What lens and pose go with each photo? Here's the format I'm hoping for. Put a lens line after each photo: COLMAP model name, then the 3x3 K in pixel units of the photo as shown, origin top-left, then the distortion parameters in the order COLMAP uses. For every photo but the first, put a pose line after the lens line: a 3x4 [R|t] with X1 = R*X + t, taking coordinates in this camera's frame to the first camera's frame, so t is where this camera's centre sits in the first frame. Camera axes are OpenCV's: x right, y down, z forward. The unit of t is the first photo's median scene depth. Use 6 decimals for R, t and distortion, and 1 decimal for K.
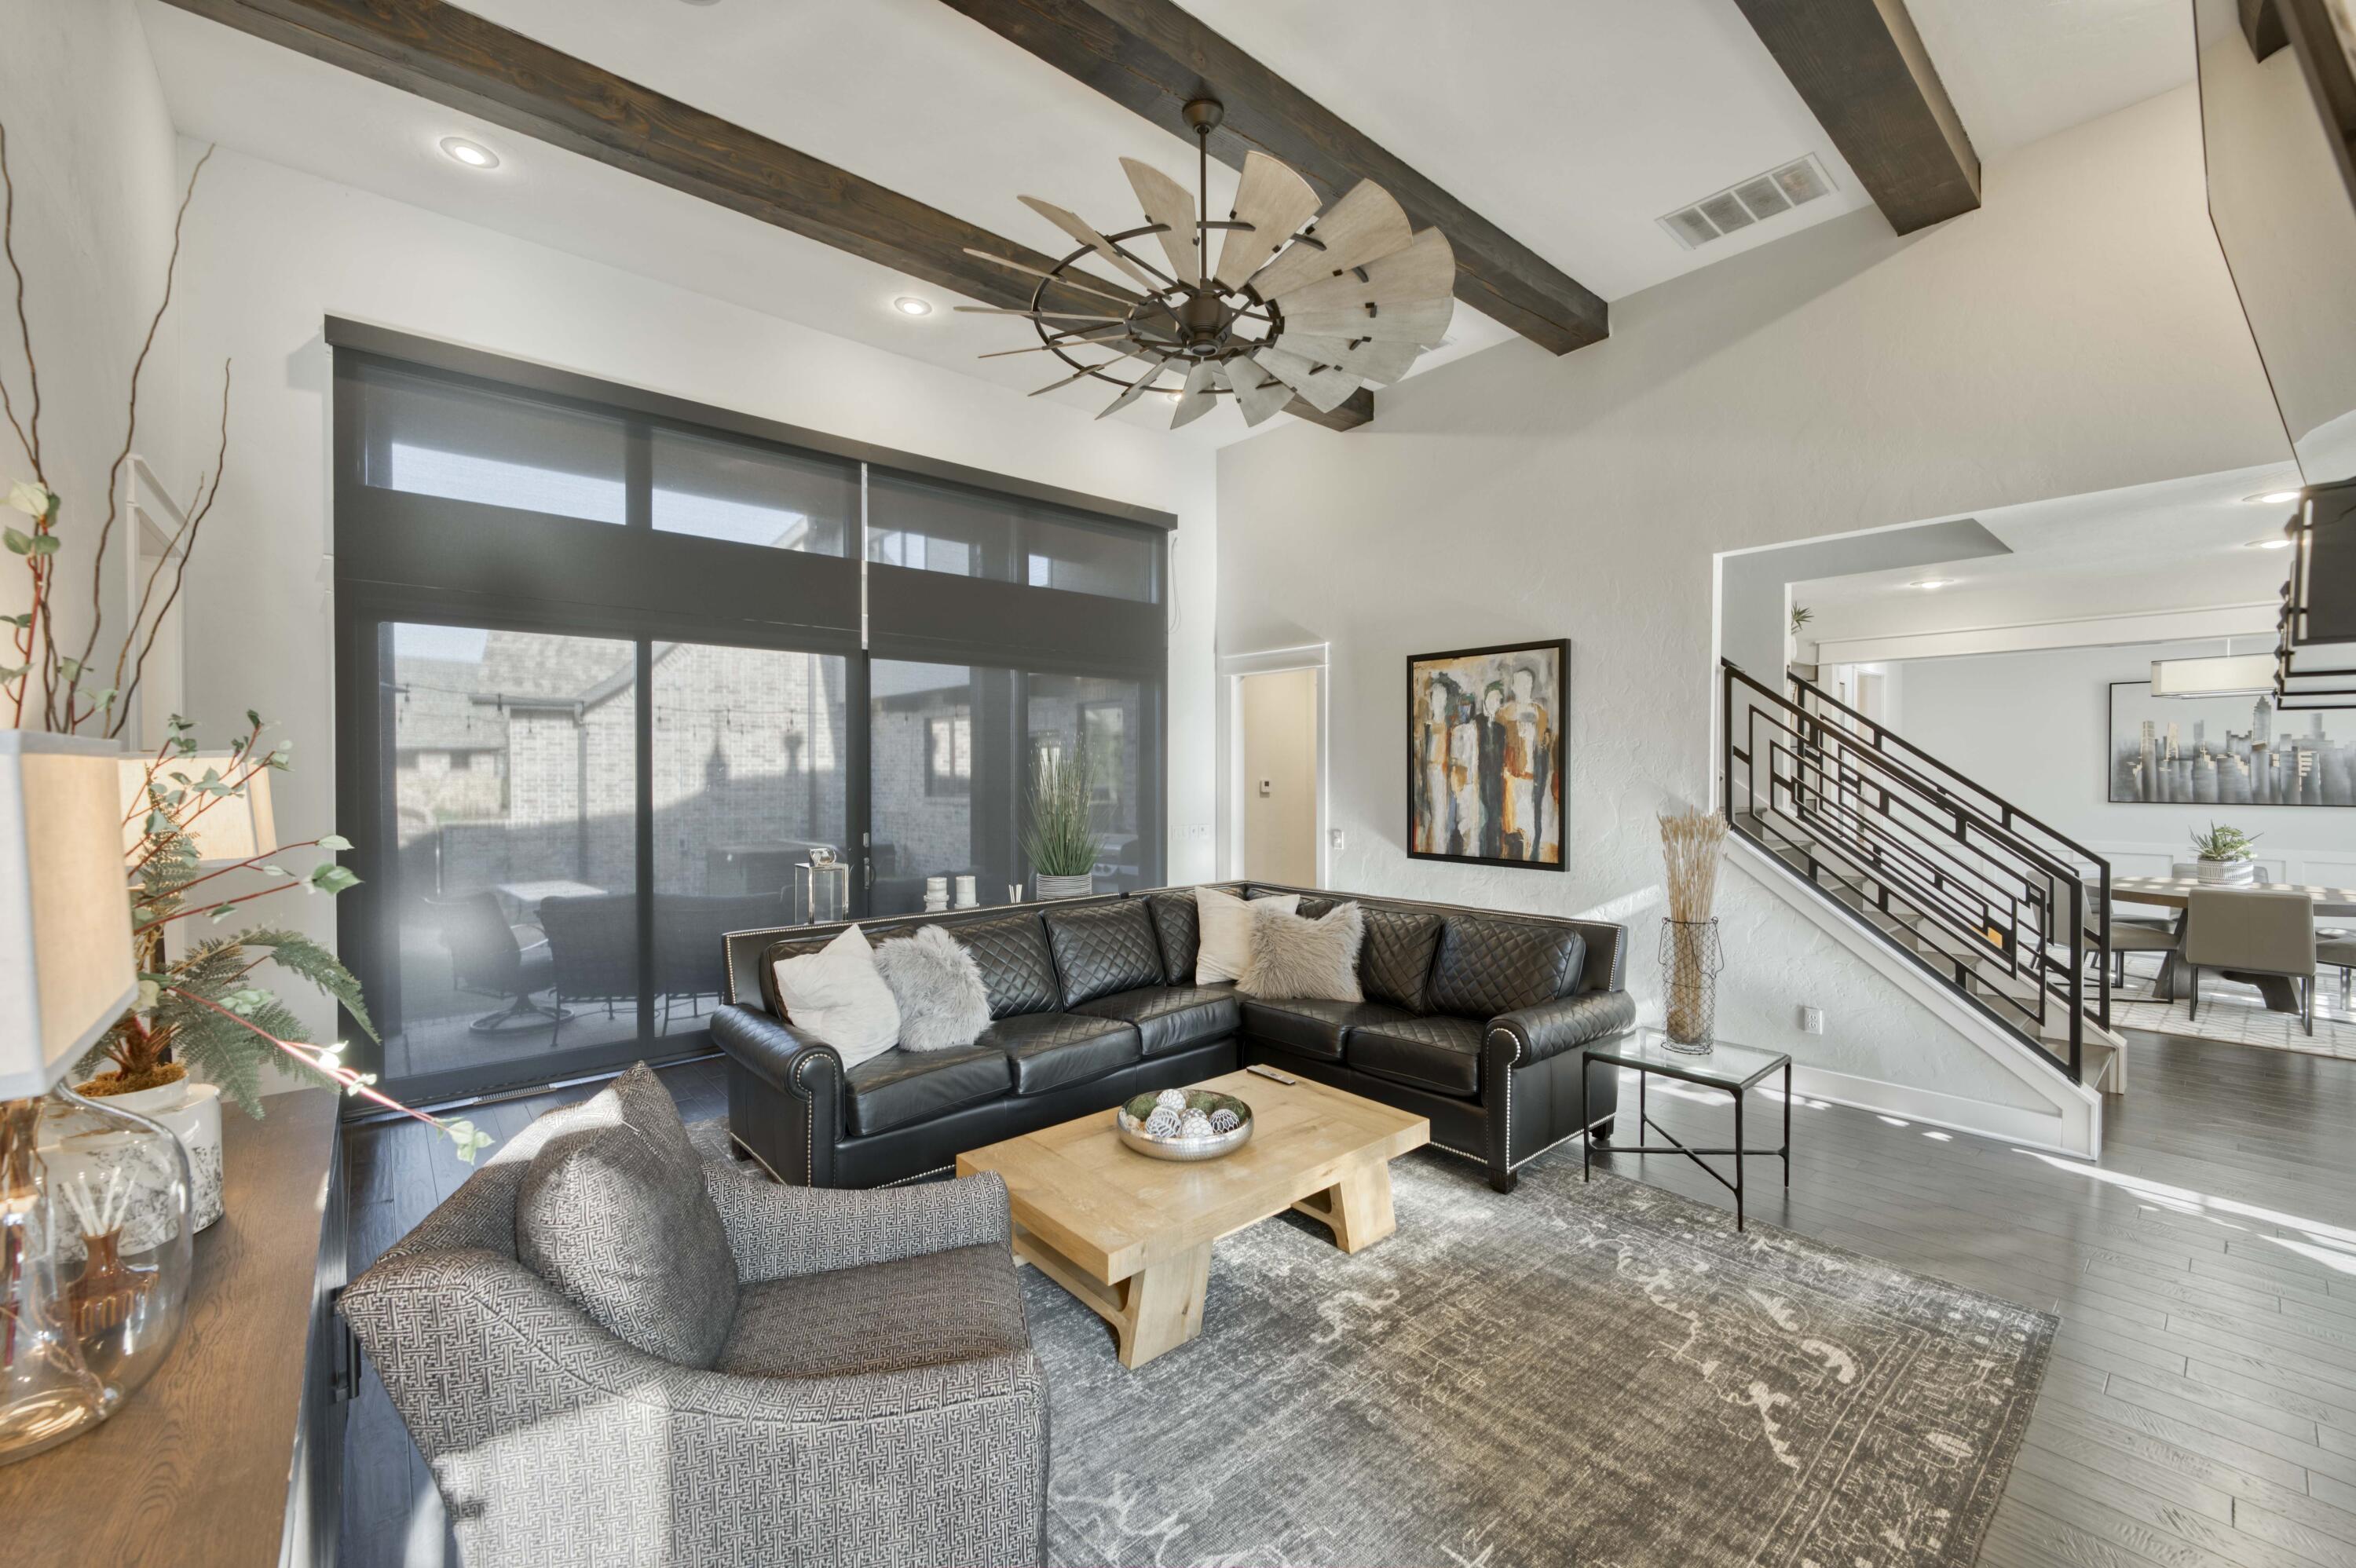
lens RADIAL K [[941.9, 0, 1177.8], [0, 941.9, 787.9], [0, 0, 1]] dist [-0.001989, -0.000439]
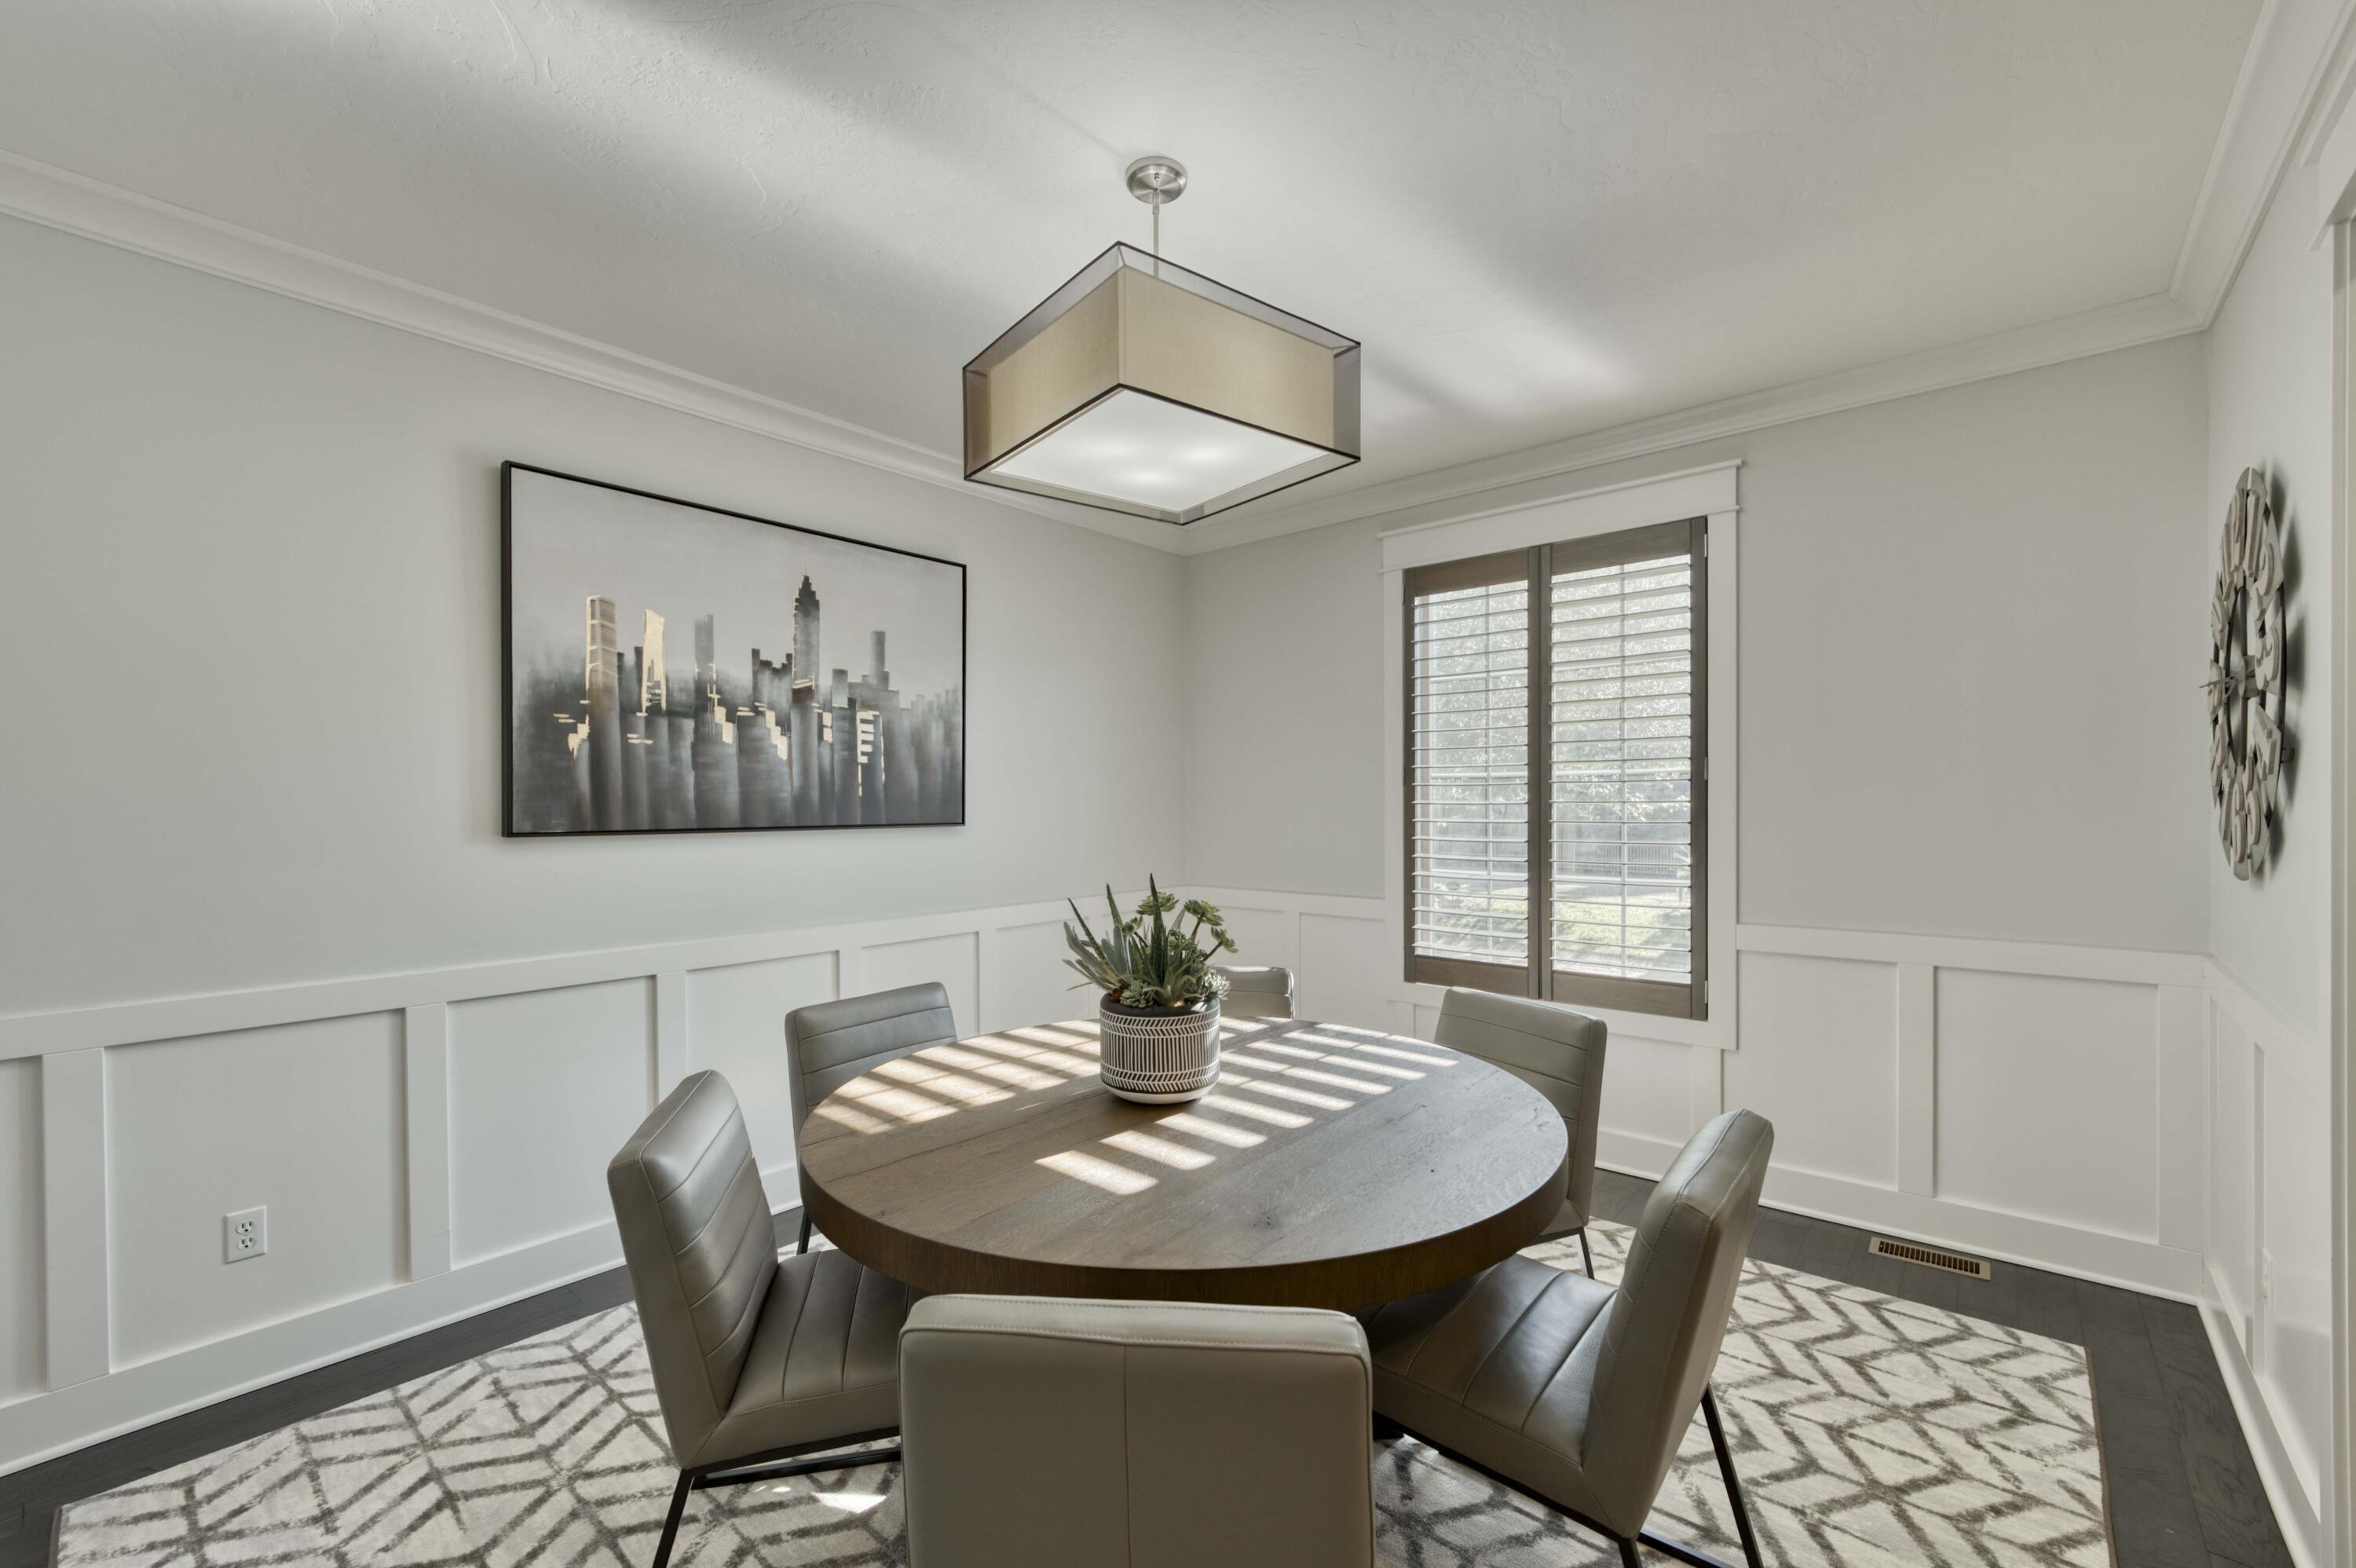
lens RADIAL K [[941.9, 0, 1183.9], [0, 941.9, 796.8], [0, 0, 1]] dist [-0.001989, -0.000439]
pose [[-0.145768, 0.004250, 0.989310, 0.914380], [0.026424, 0.999651, -0.000401, 0.010871], [-0.988966, 0.026083, -0.145829, 1.165197]]
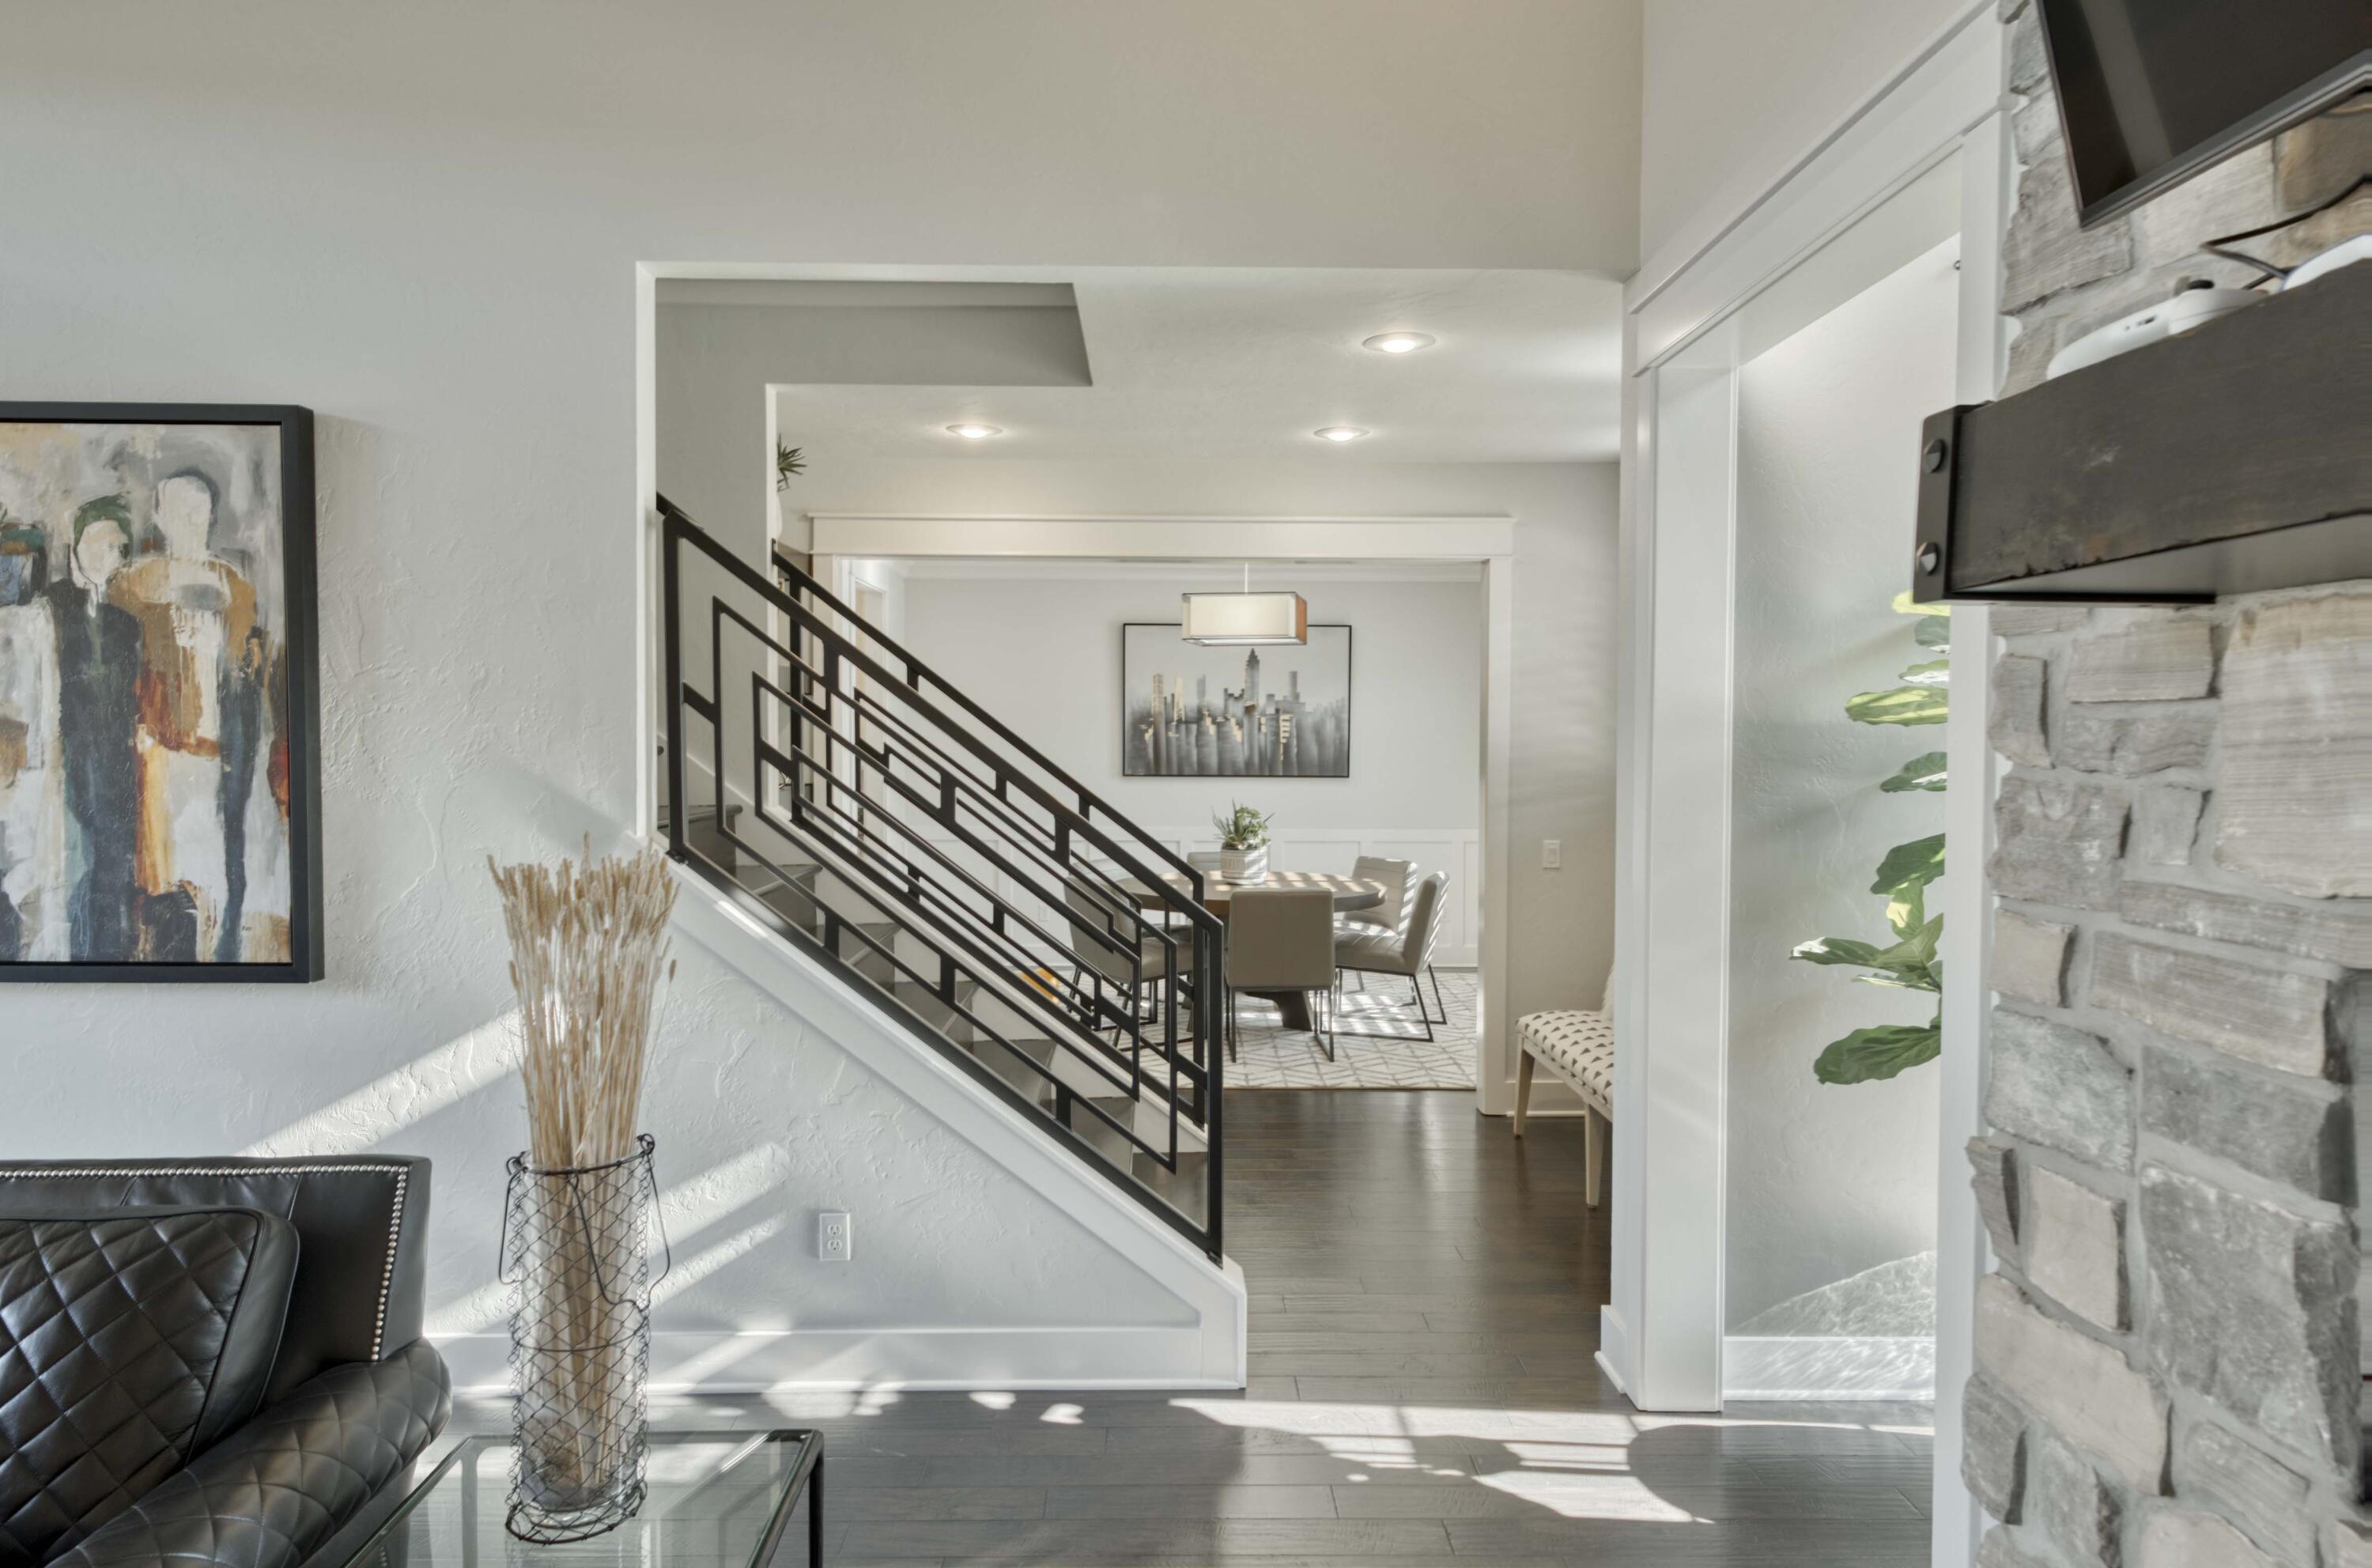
lens RADIAL K [[1407.9, 0, 1176.2], [0, 1407.9, 780.4], [0, 0, 1]] dist [0.007849, -0.002558]
pose [[0.644219, -0.021052, 0.764551, 0.177255], [0.007778, 0.999750, 0.020975, -0.007802], [-0.764801, -0.007566, 0.644222, 0.302601]]
